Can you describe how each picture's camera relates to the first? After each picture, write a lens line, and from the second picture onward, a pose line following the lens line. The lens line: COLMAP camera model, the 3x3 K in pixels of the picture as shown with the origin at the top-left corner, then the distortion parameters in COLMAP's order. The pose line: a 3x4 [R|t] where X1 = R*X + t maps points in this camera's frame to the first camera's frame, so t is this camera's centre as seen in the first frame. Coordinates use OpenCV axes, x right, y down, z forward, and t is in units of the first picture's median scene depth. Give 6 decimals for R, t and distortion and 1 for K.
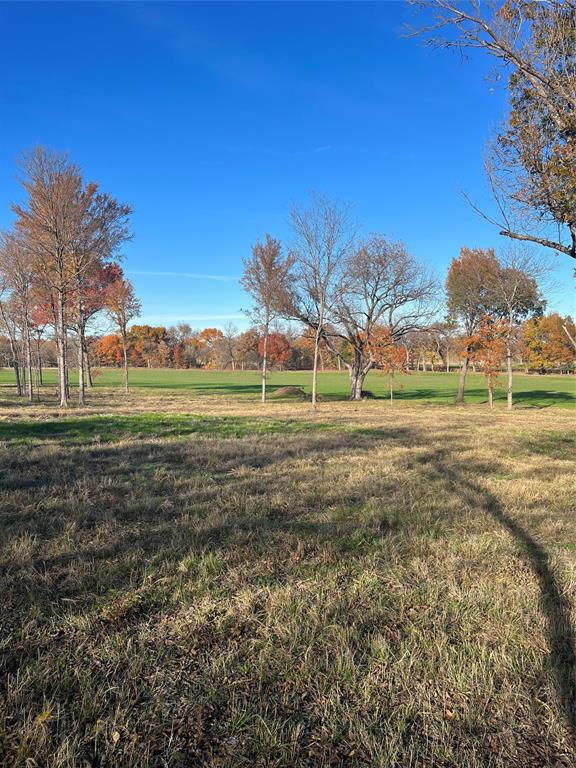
lens RADIAL K [[578.1, 0, 295.2], [0, 578.1, 381.7], [0, 0, 1]] dist [0.056896, -0.059614]
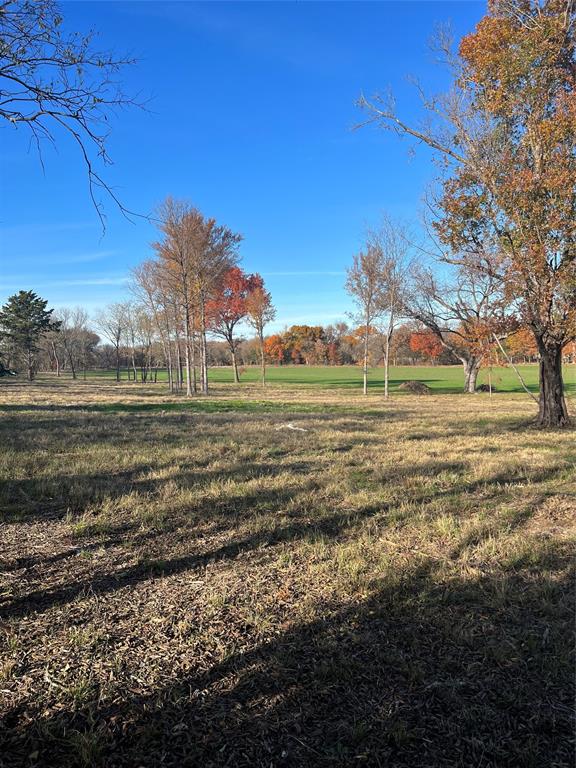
lens RADIAL K [[578.1, 0, 291.6], [0, 578.1, 381.6], [0, 0, 1]] dist [0.056896, -0.059614]
pose [[0.956233, -0.005660, -0.292552, 0.091782], [0.007603, 0.999956, 0.005504, 0.001815], [0.292508, -0.007487, 0.956234, -0.074300]]
